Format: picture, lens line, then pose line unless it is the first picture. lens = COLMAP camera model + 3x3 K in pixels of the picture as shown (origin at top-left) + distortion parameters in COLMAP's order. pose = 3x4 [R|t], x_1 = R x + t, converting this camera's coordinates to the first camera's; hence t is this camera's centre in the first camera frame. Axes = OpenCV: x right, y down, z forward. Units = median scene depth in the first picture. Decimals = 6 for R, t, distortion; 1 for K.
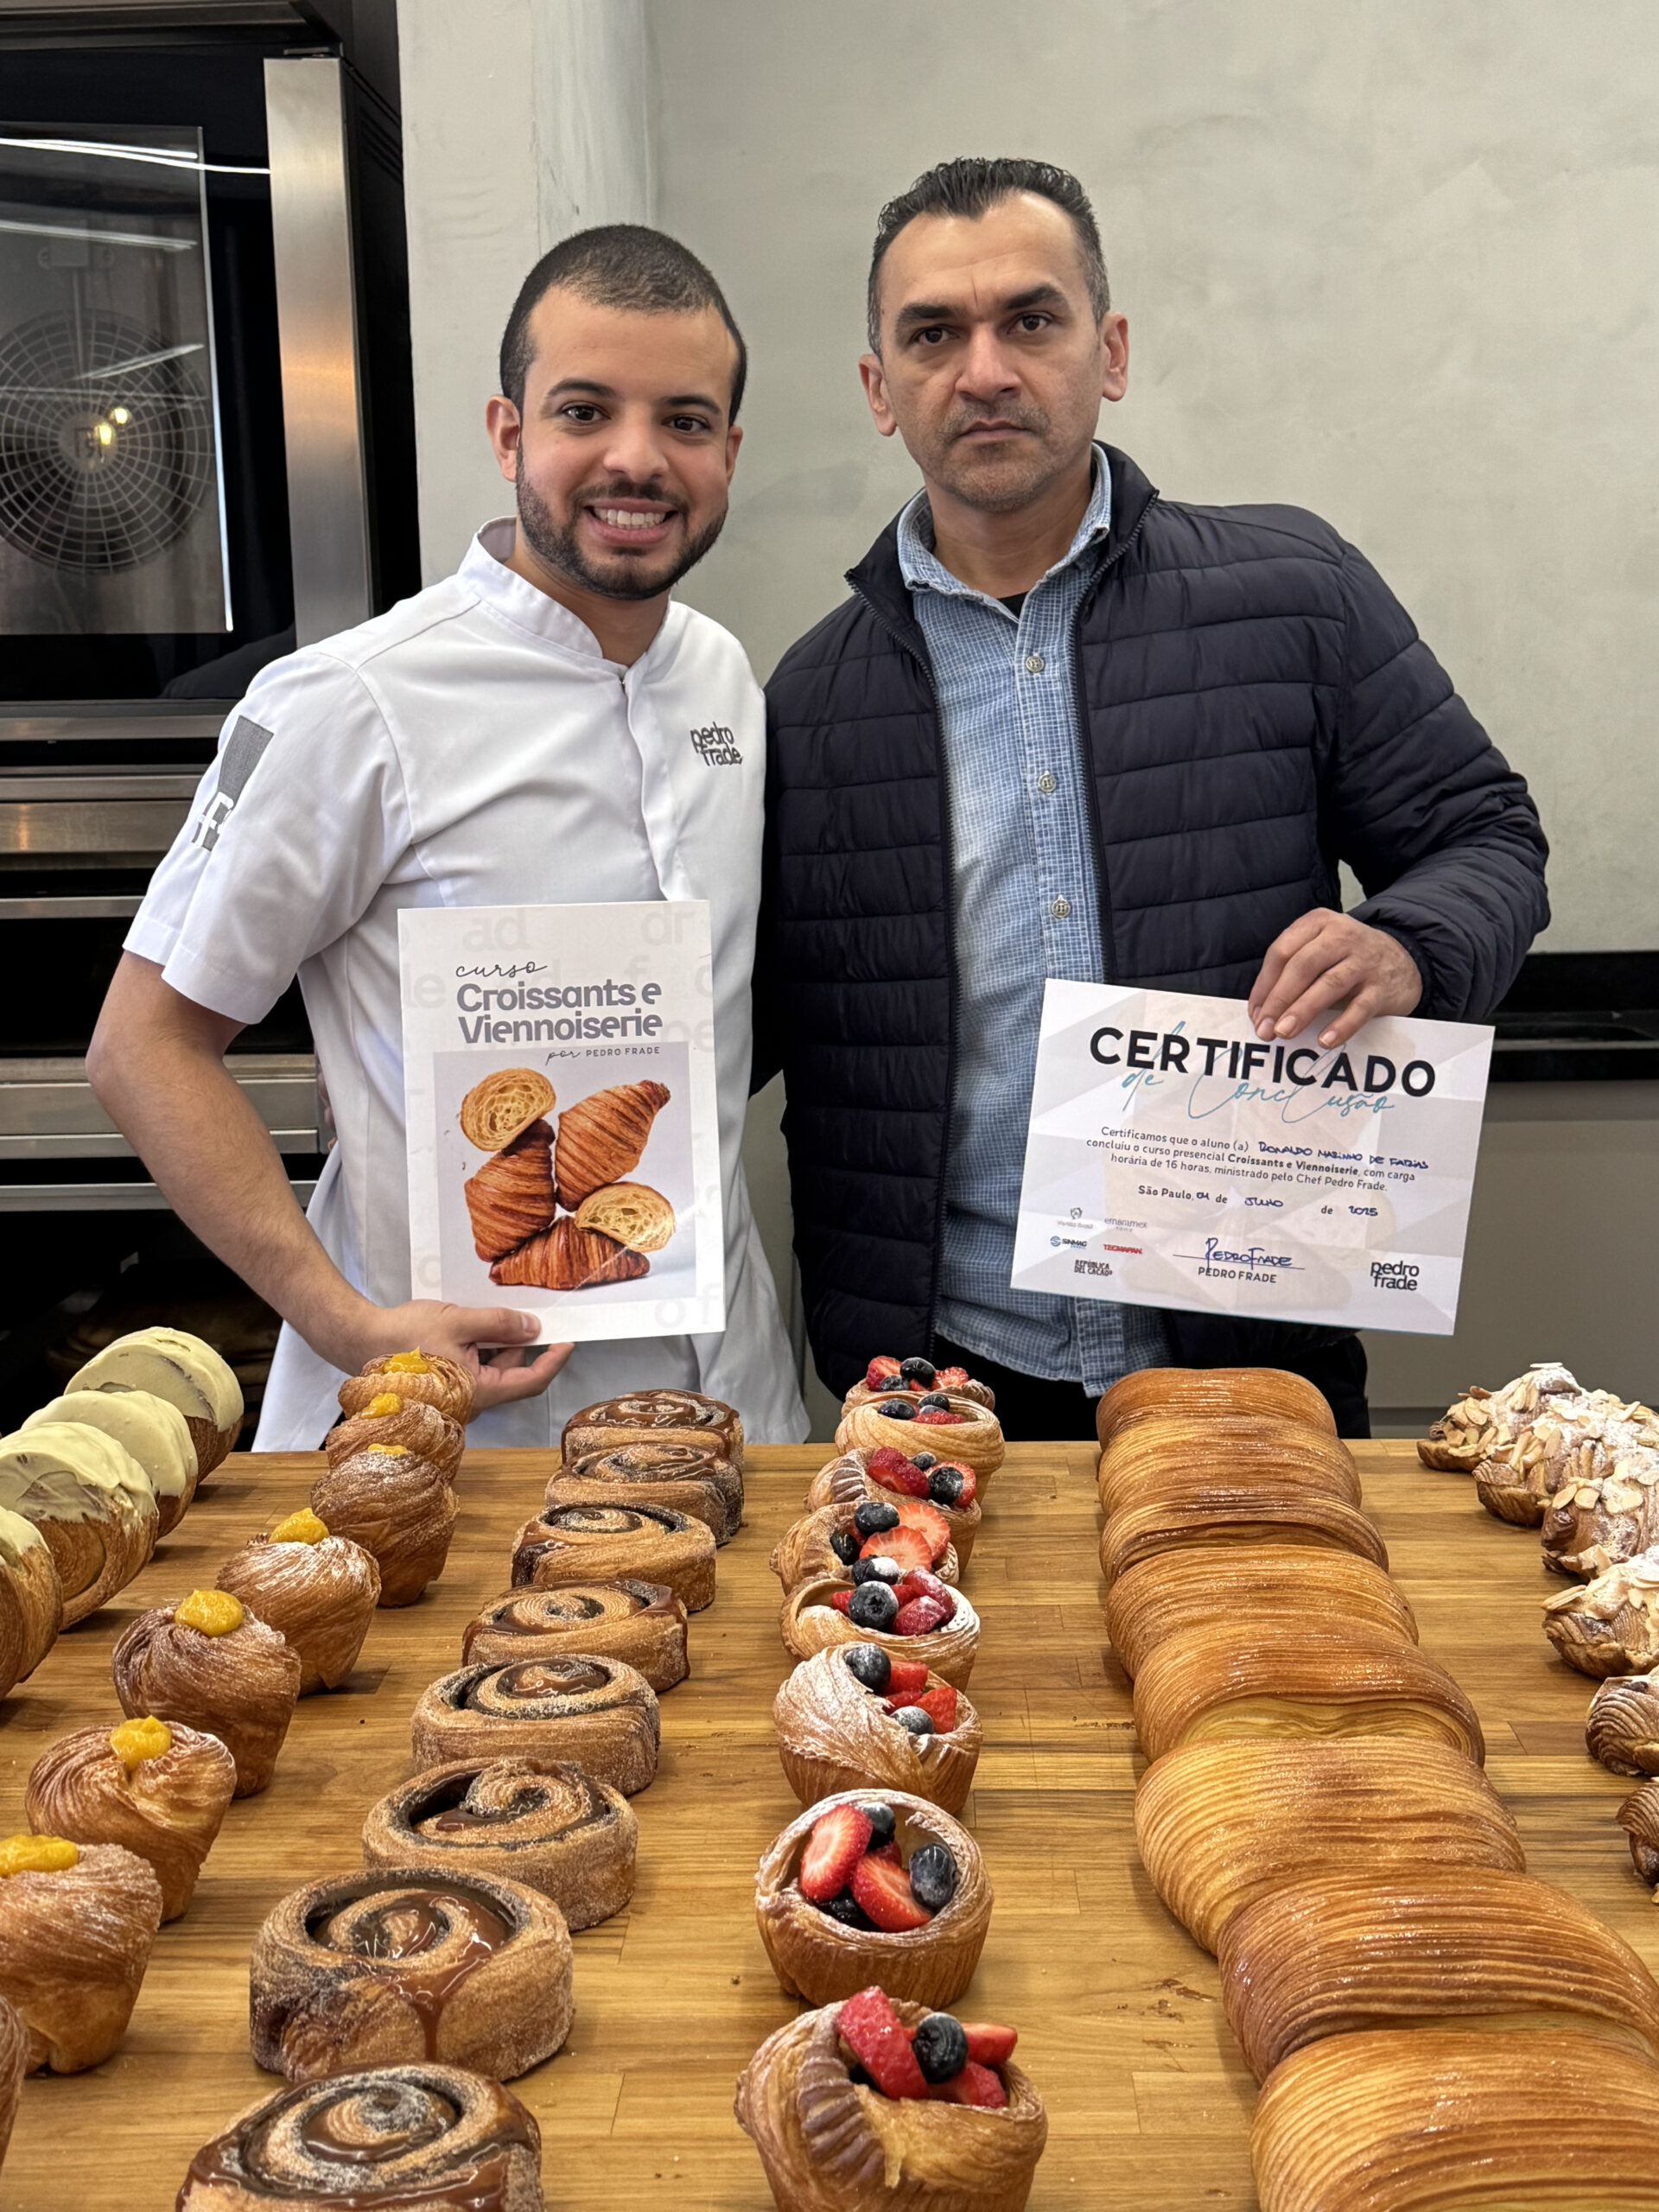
lens RADIAL K [[2995.7, 0, 831.1], [0, 2995.7, 1092.6], [0, 0, 1]] dist [0.098600, 0.000000]
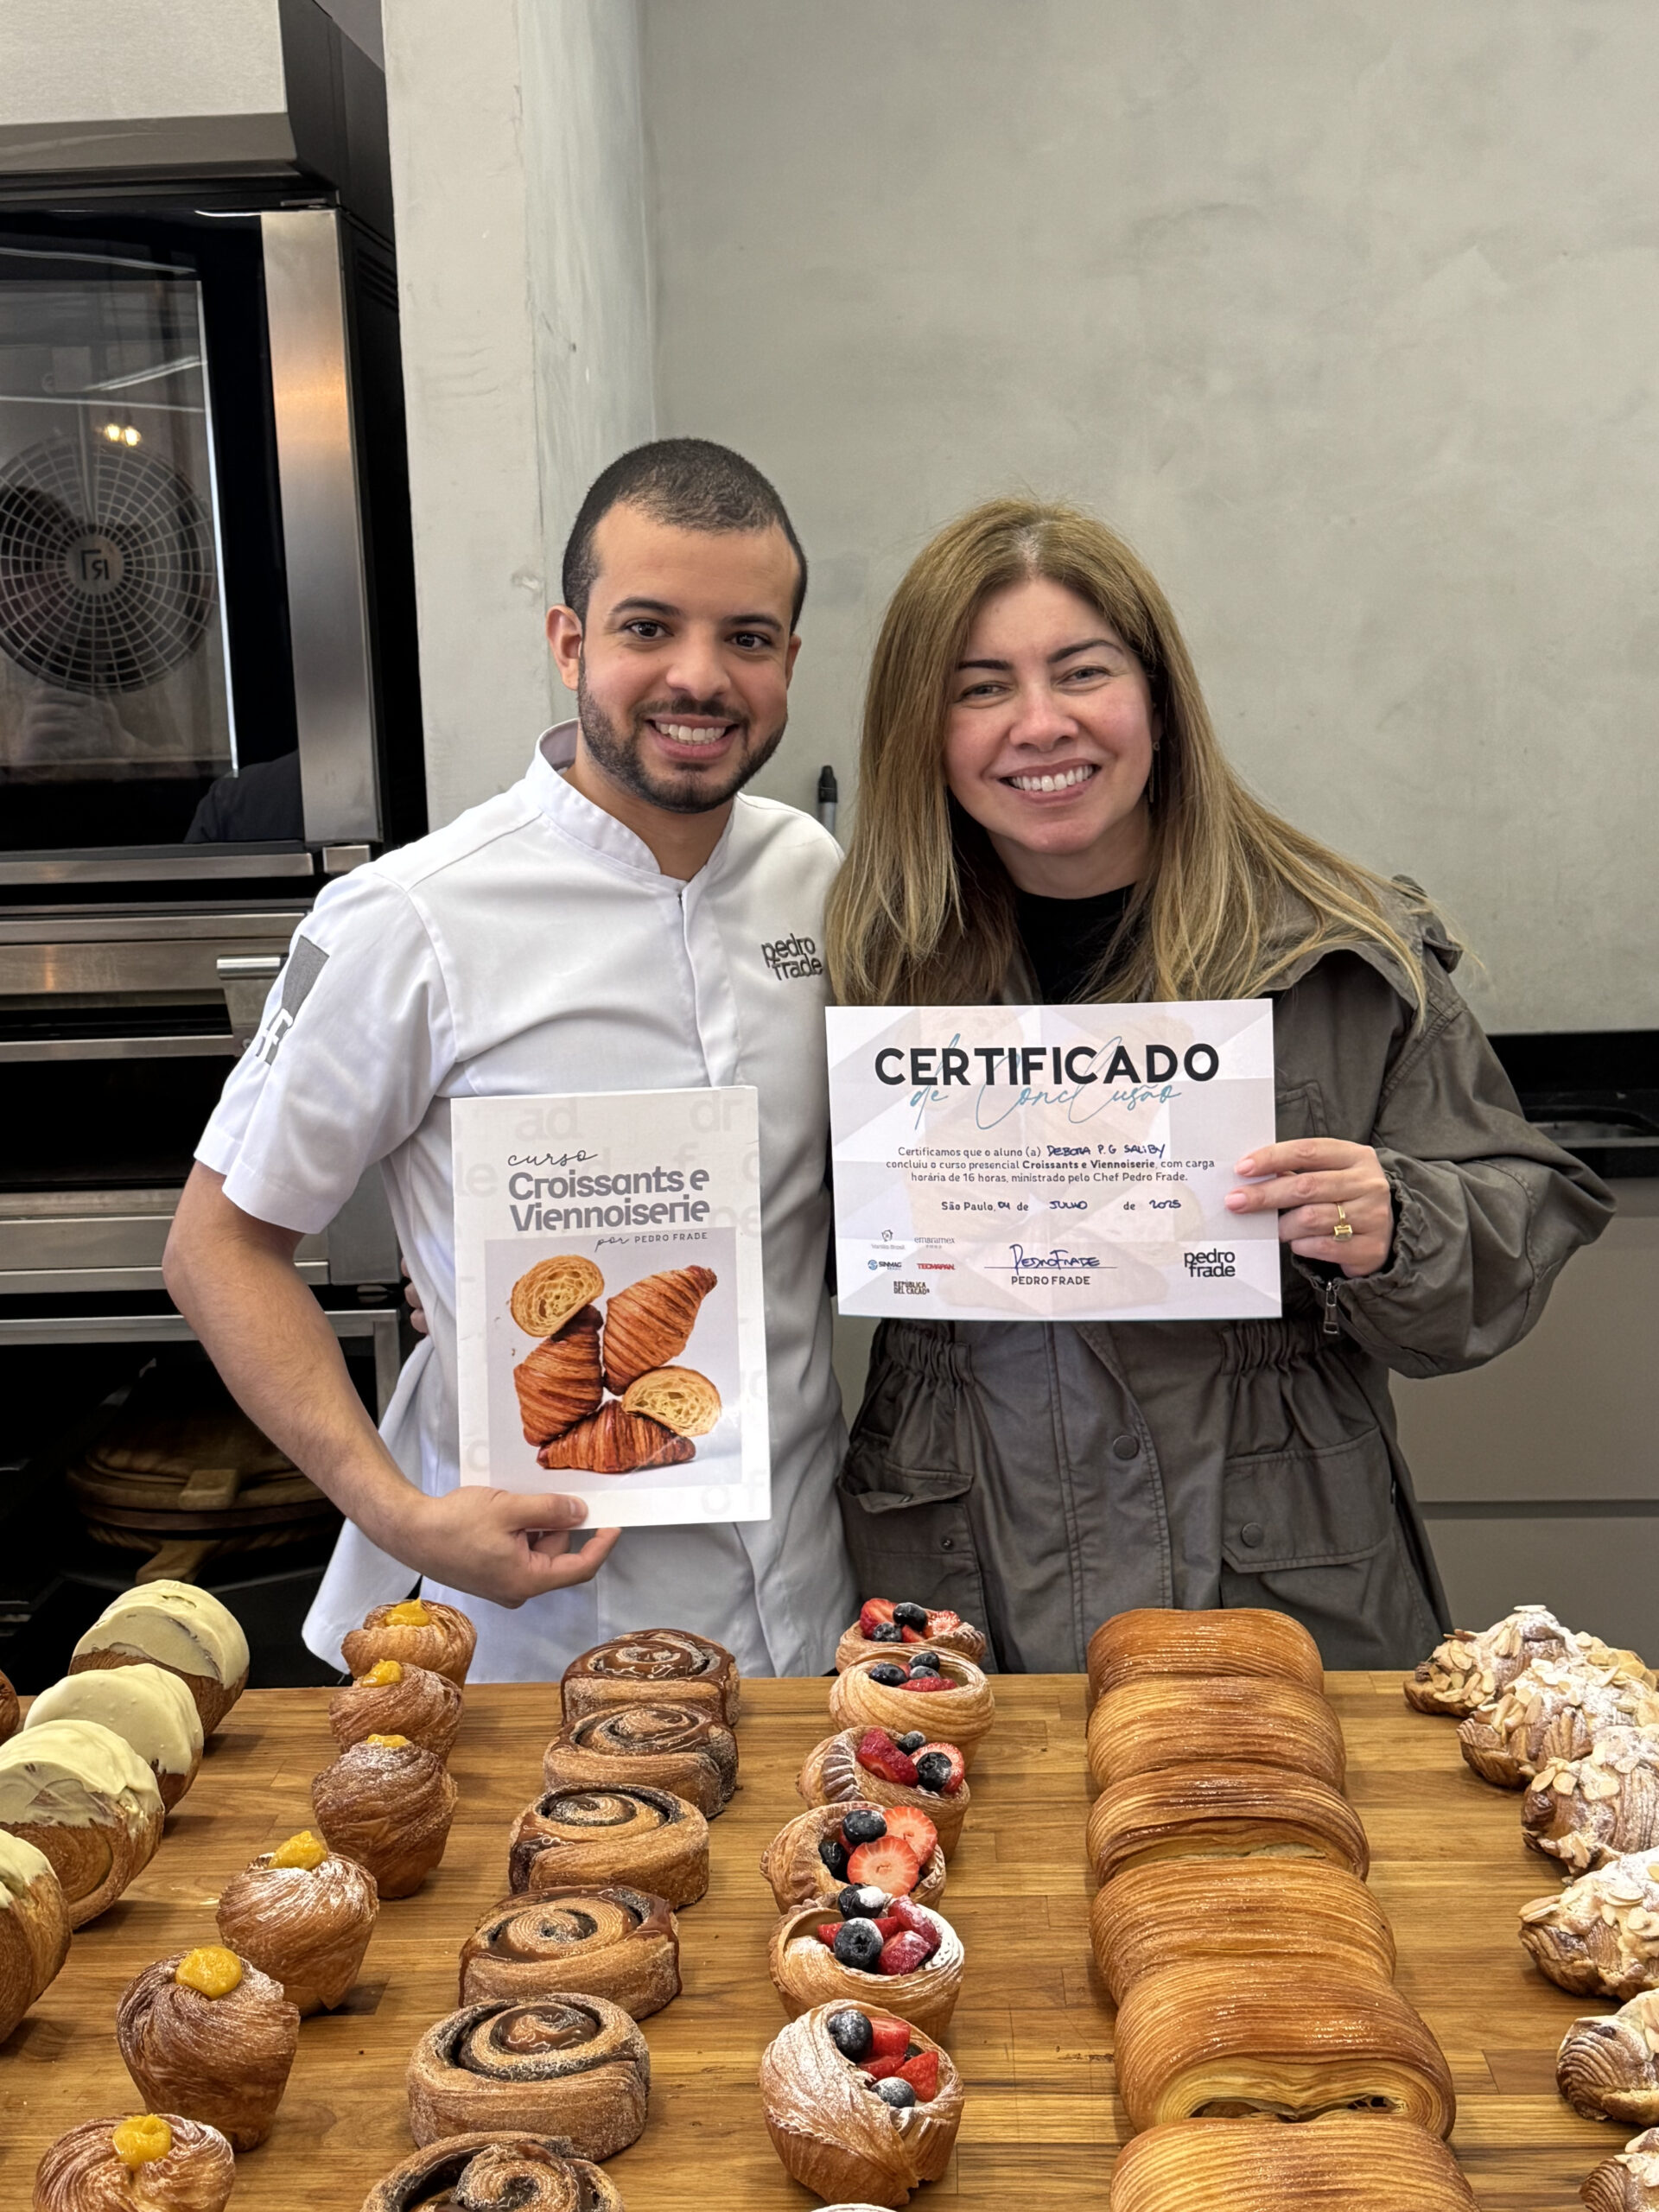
lens RADIAL K [[2995.7, 0, 812.9], [0, 2995.7, 1101.3], [0, 0, 1]] dist [0.098600, 0.000000]
pose [[0.999852, -0.010670, -0.013464, 0.013723], [0.010893, 0.999803, 0.016614, -0.118314], [0.013284, -0.016758, 0.999771, -0.019171]]
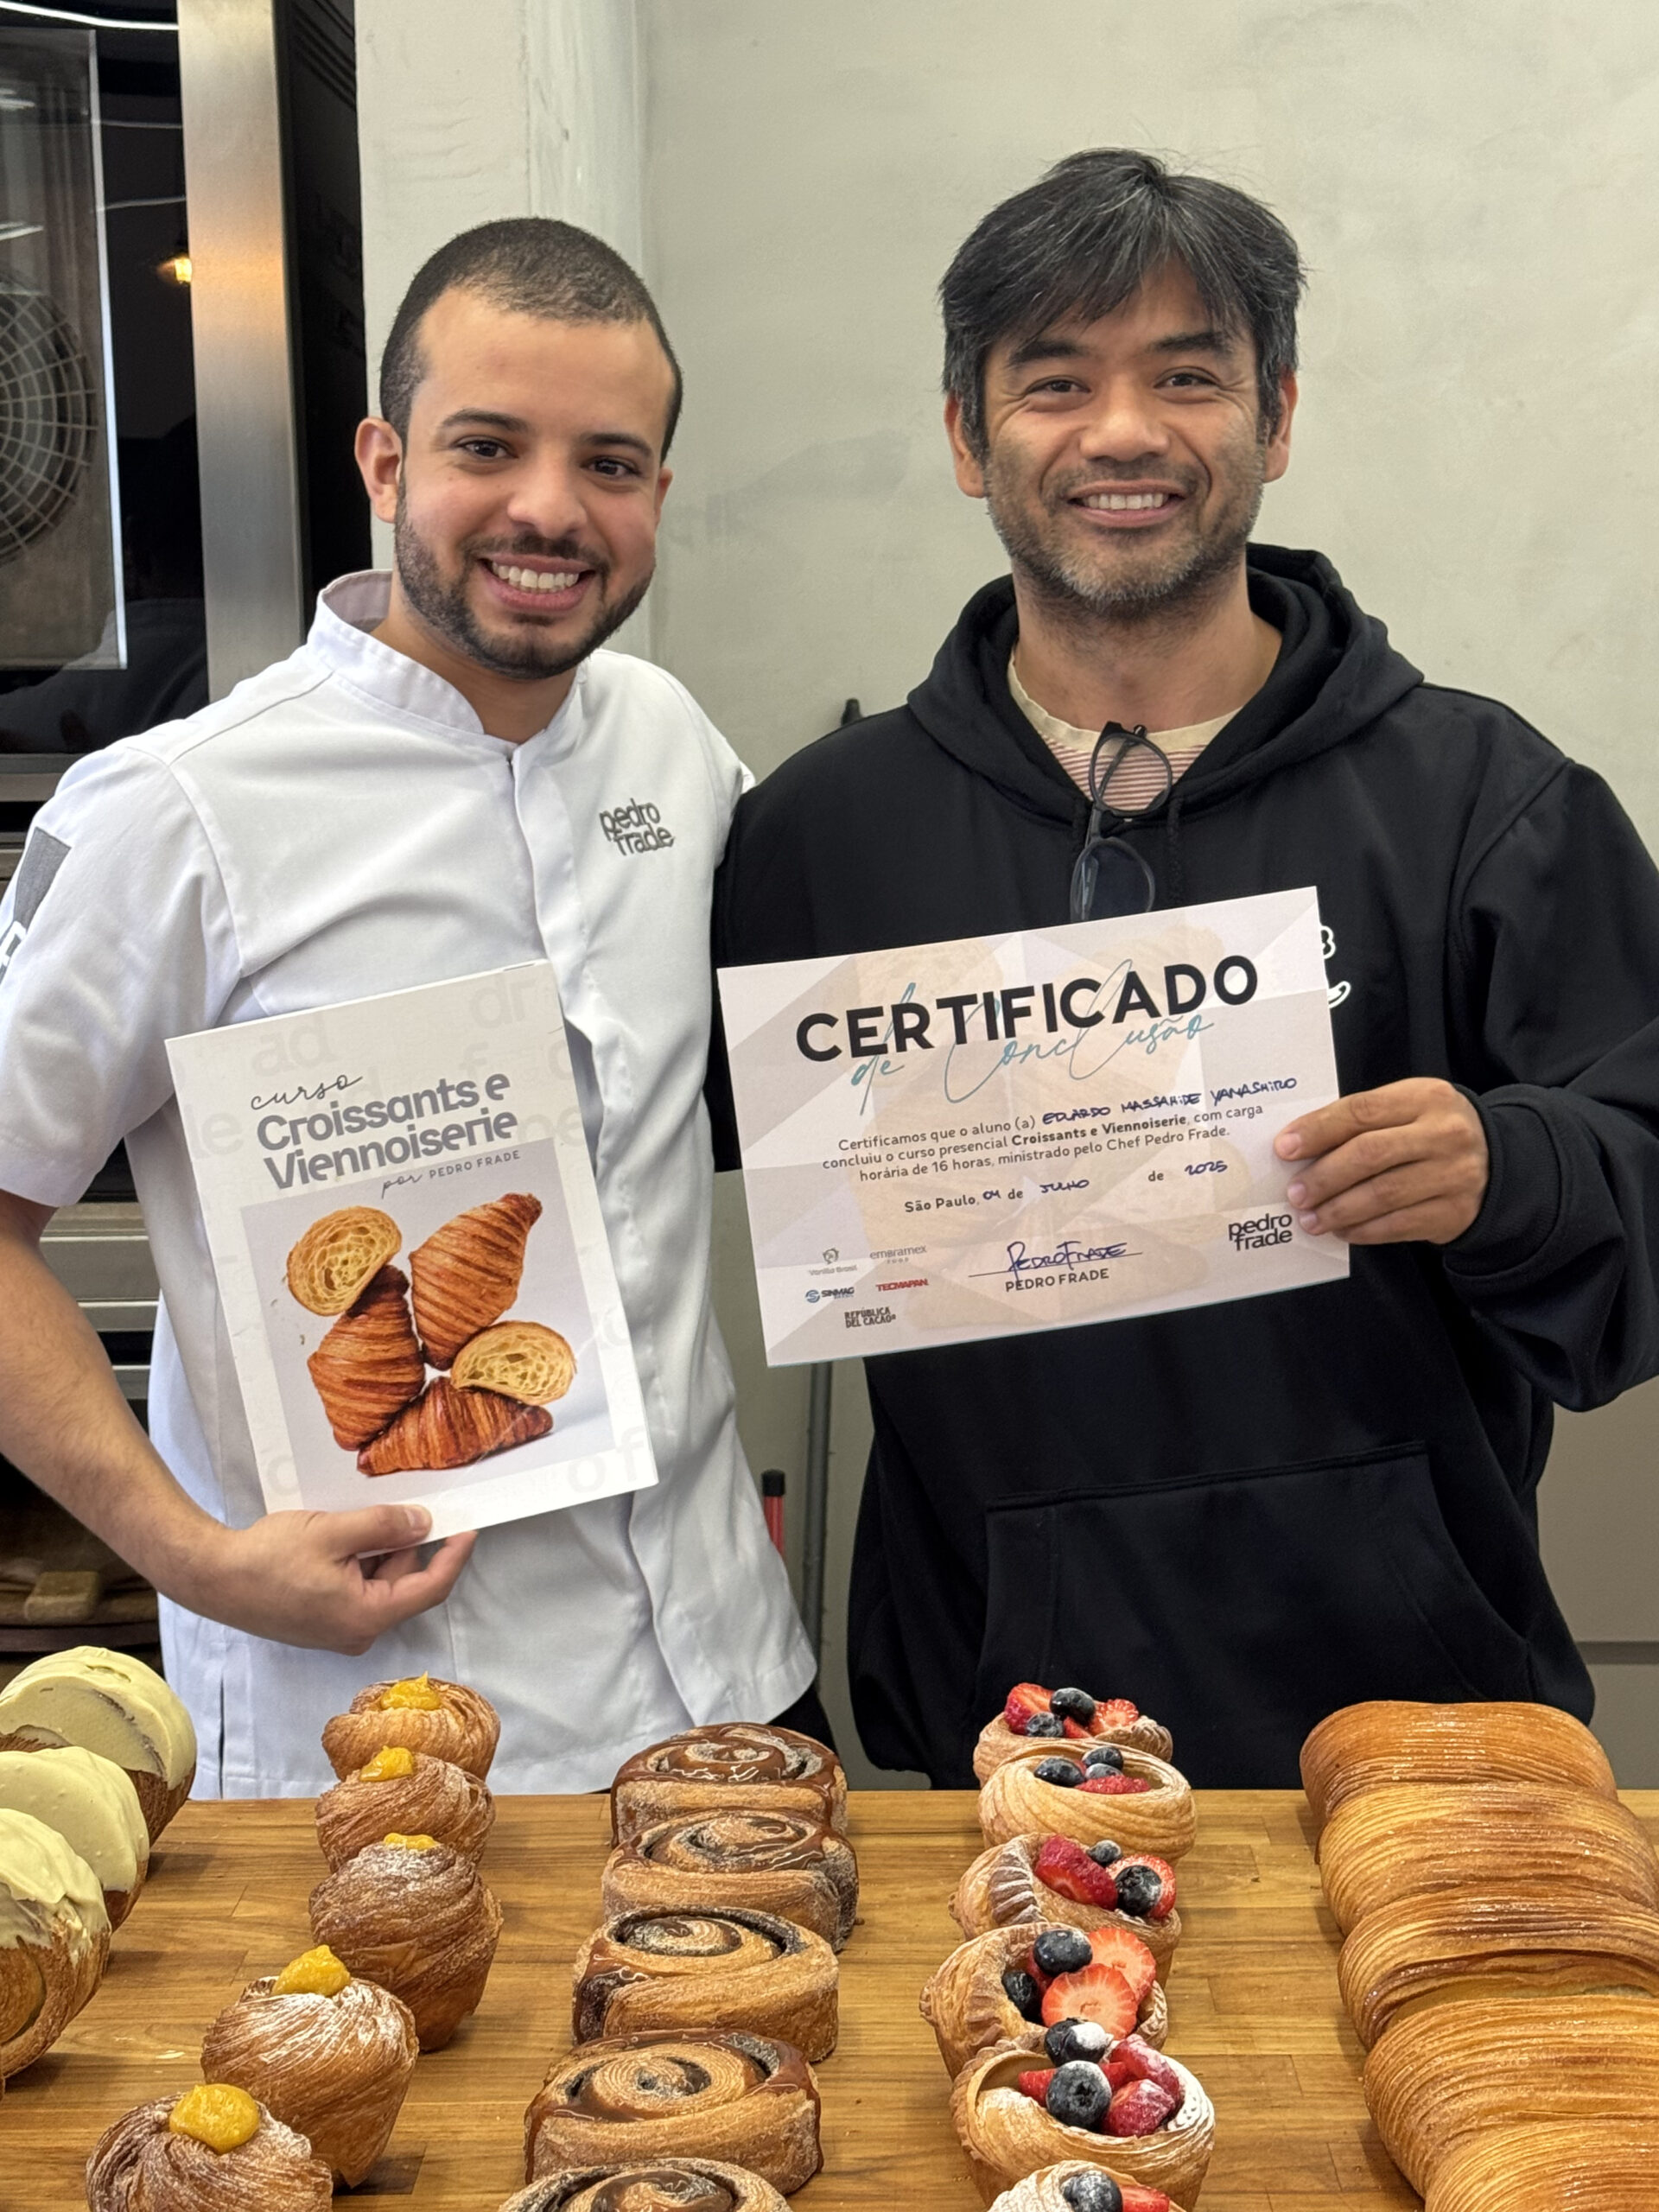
lens RADIAL K [[3746.5, 0, 849.7], [0, 3746.5, 1085.0], [0, 0, 1]] dist [0.114964, 0.000000]
pose [[0.999824, 0.005345, 0.017988, -0.055879], [-0.005084, 0.999881, -0.014554, -0.063094], [-0.018064, 0.014460, 0.999732, 0.035848]]
